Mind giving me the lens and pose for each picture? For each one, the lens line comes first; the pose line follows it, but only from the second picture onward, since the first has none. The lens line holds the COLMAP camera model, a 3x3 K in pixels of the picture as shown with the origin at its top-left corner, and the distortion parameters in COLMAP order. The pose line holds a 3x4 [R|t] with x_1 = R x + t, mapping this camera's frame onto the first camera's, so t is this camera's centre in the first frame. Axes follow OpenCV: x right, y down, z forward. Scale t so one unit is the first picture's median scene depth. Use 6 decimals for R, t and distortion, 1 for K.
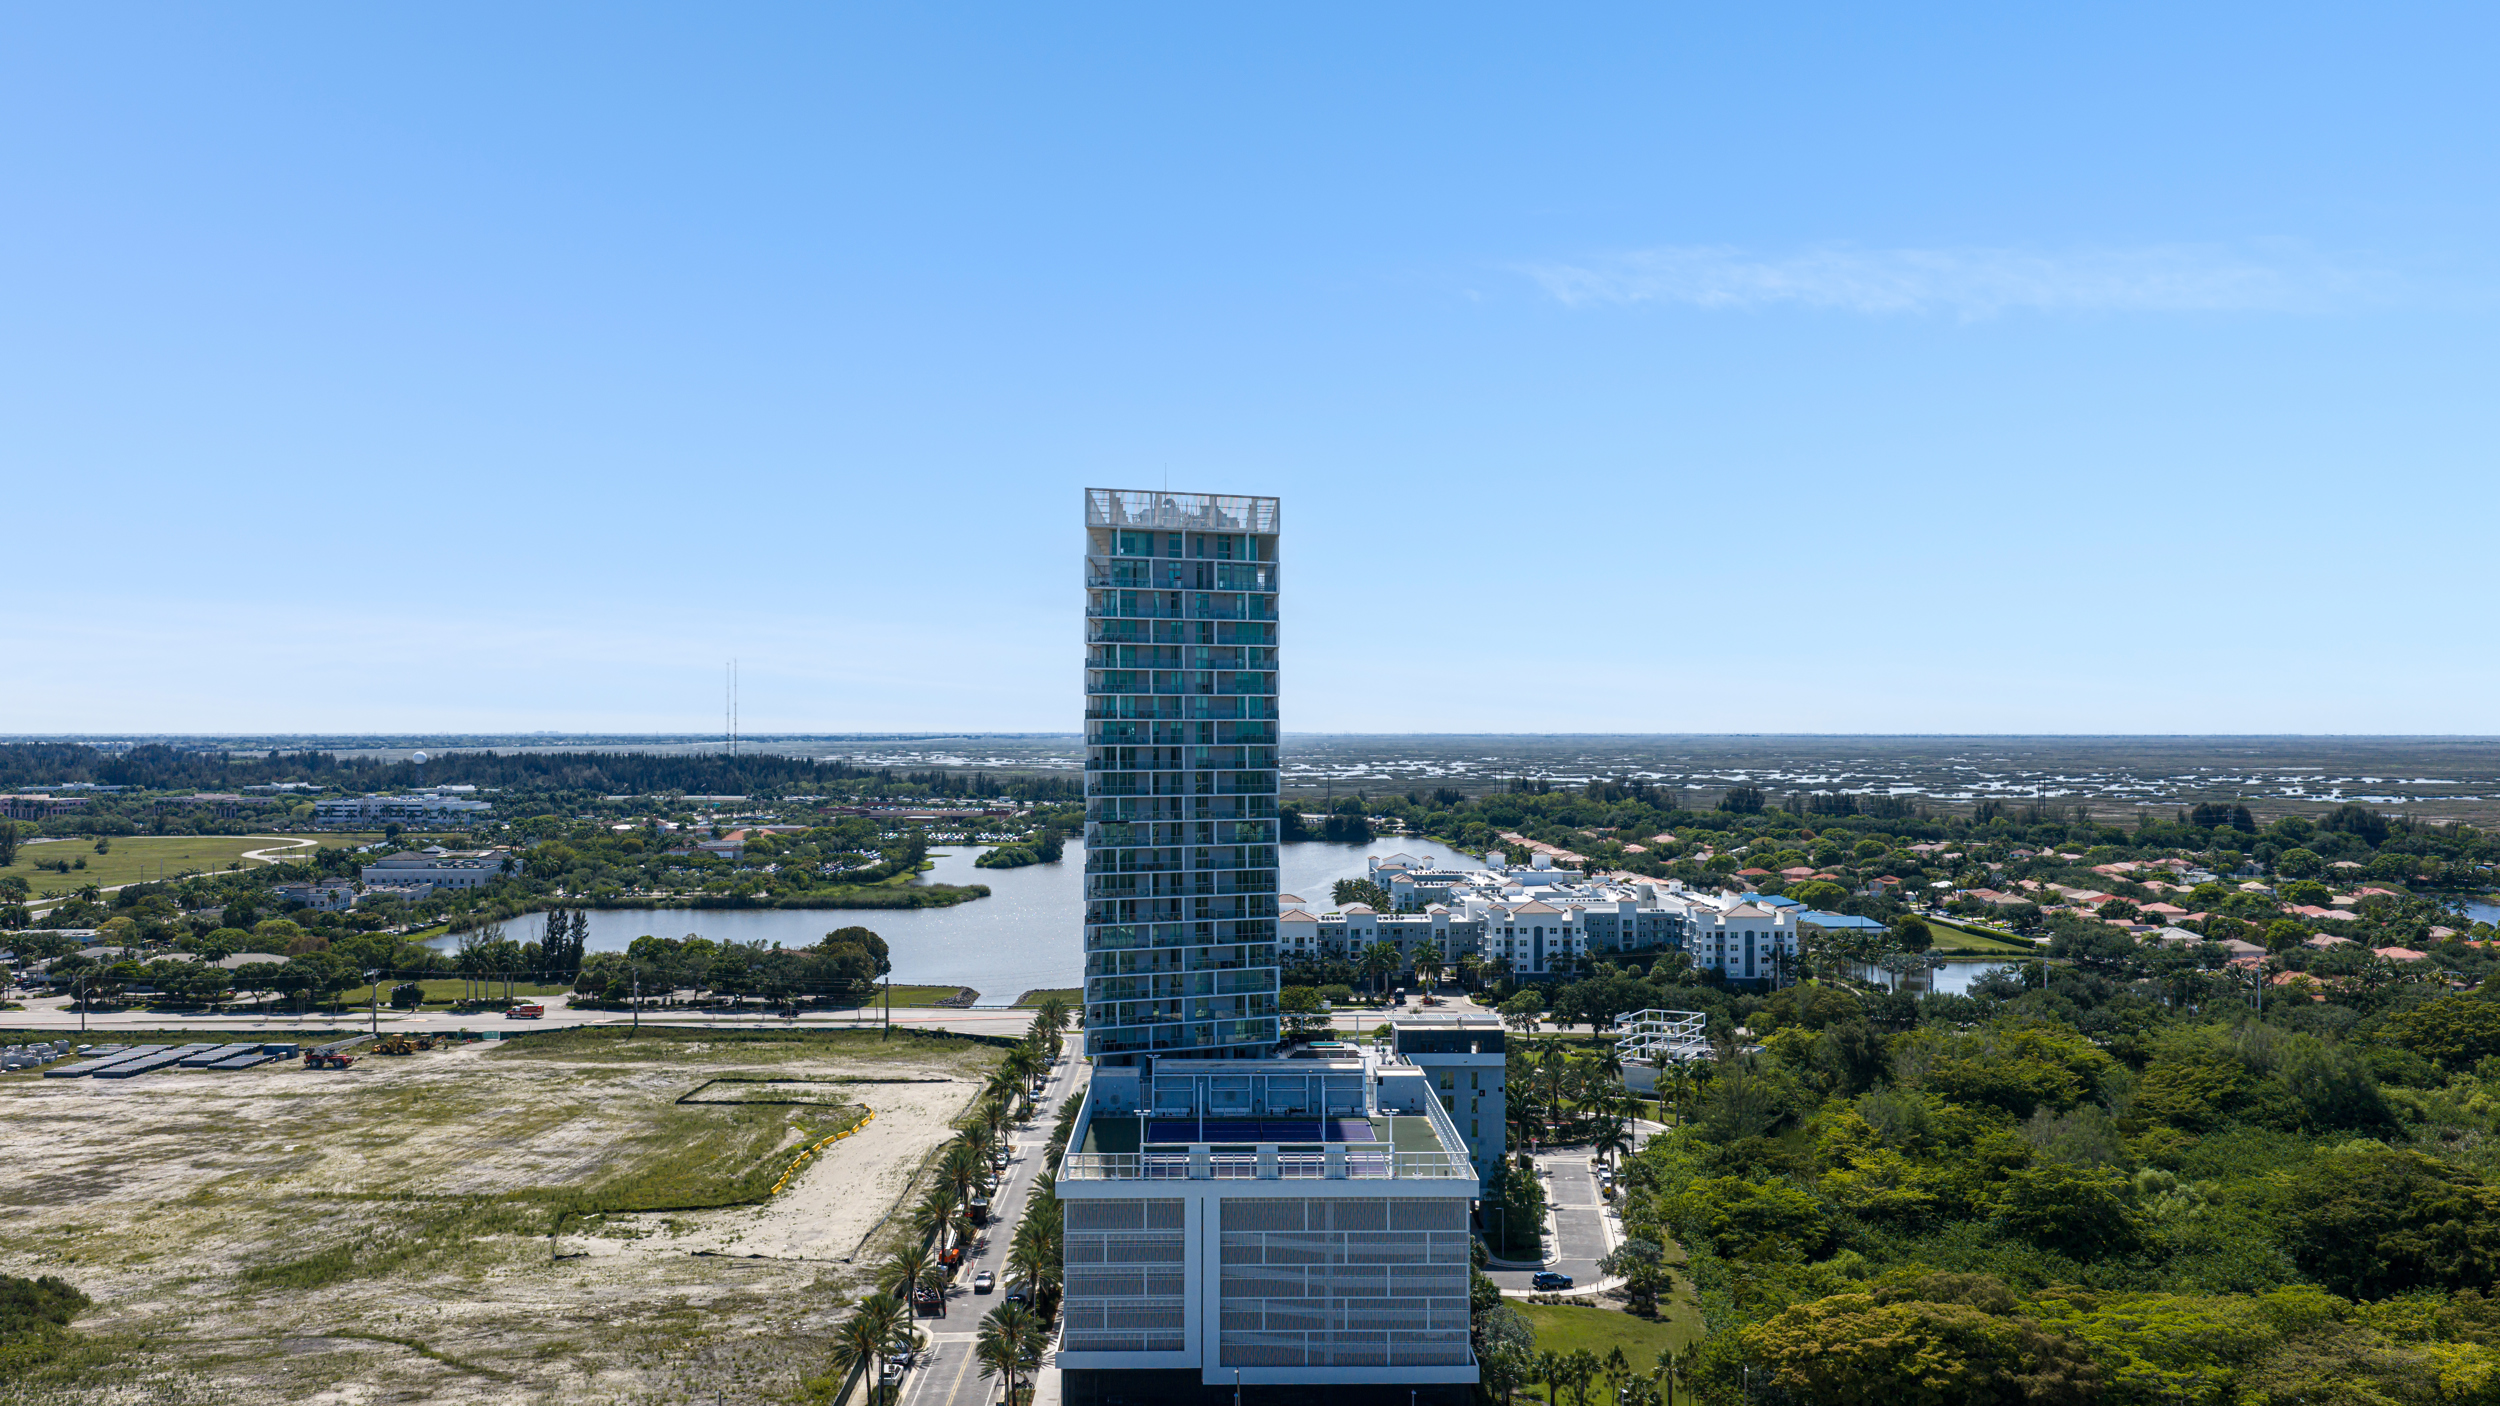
lens RADIAL K [[2134.4, 0, 1238.0], [0, 2134.4, 698.2], [0, 0, 1]] dist [0.002782, -0.016428]
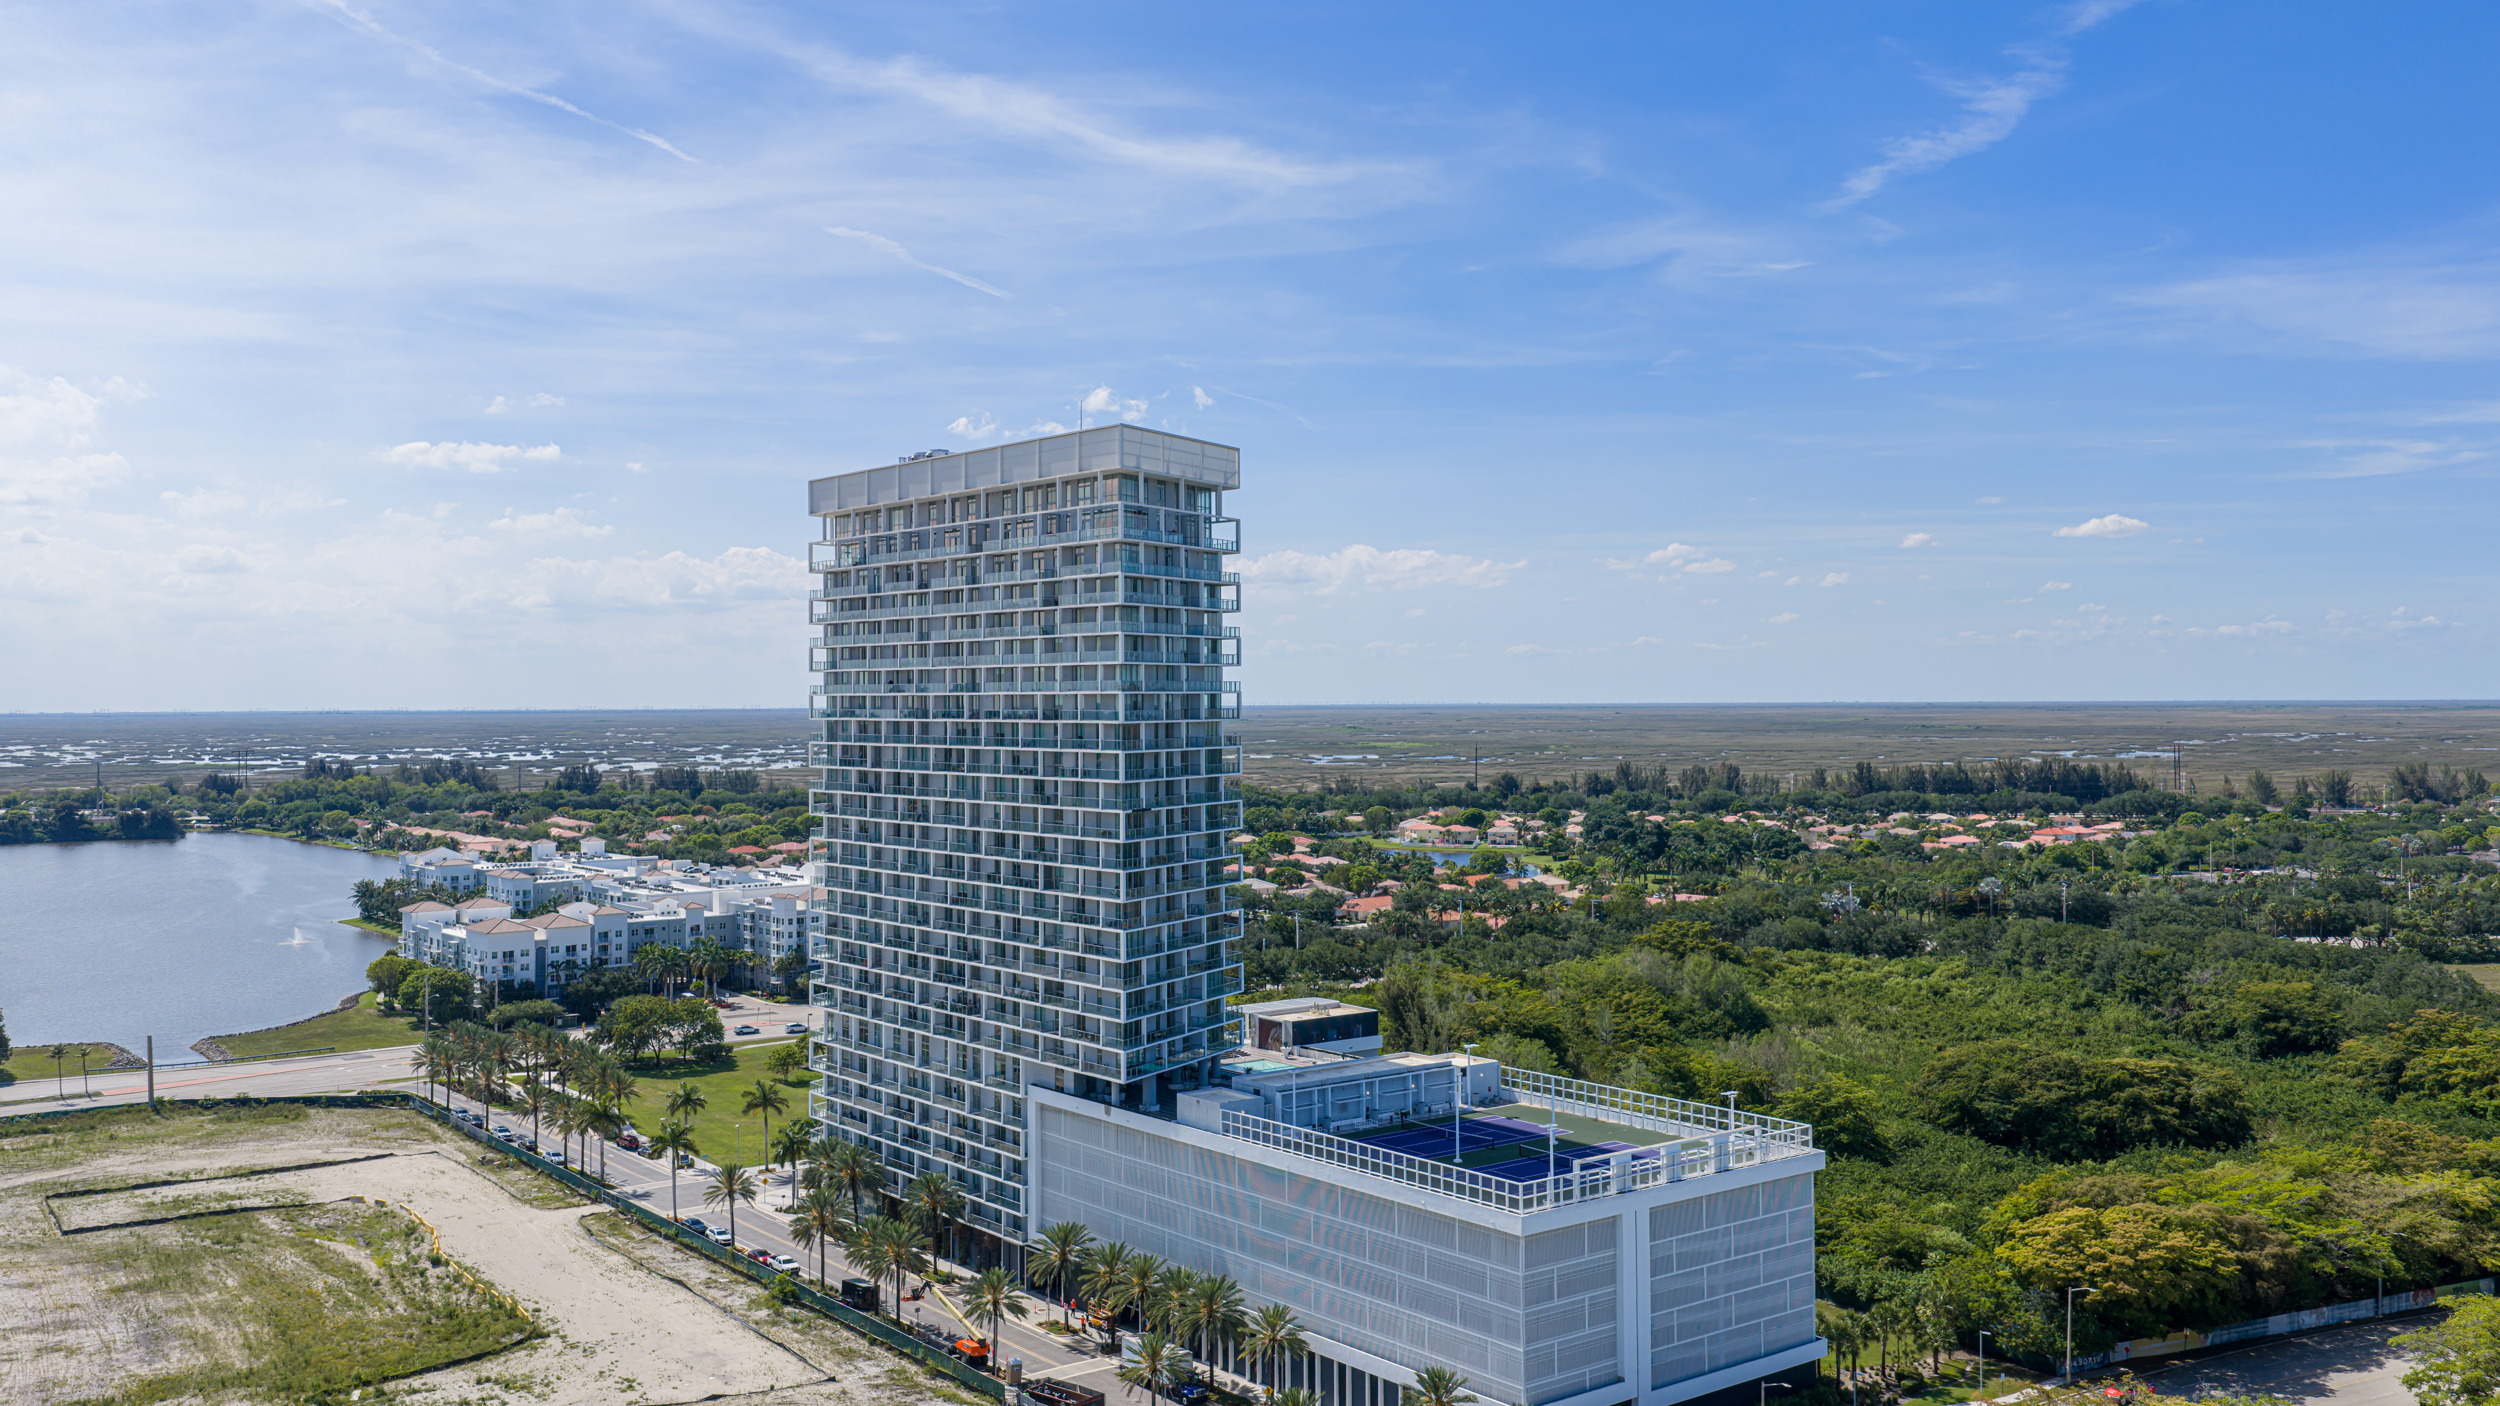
lens RADIAL K [[2134.4, 0, 1238.0], [0, 2134.4, 698.2], [0, 0, 1]] dist [0.002782, -0.016428]
pose [[0.799854, -0.005199, 0.600173, -0.466101], [-0.001691, 0.999939, 0.010915, 0.003609], [-0.600193, -0.009745, 0.799796, 0.249730]]
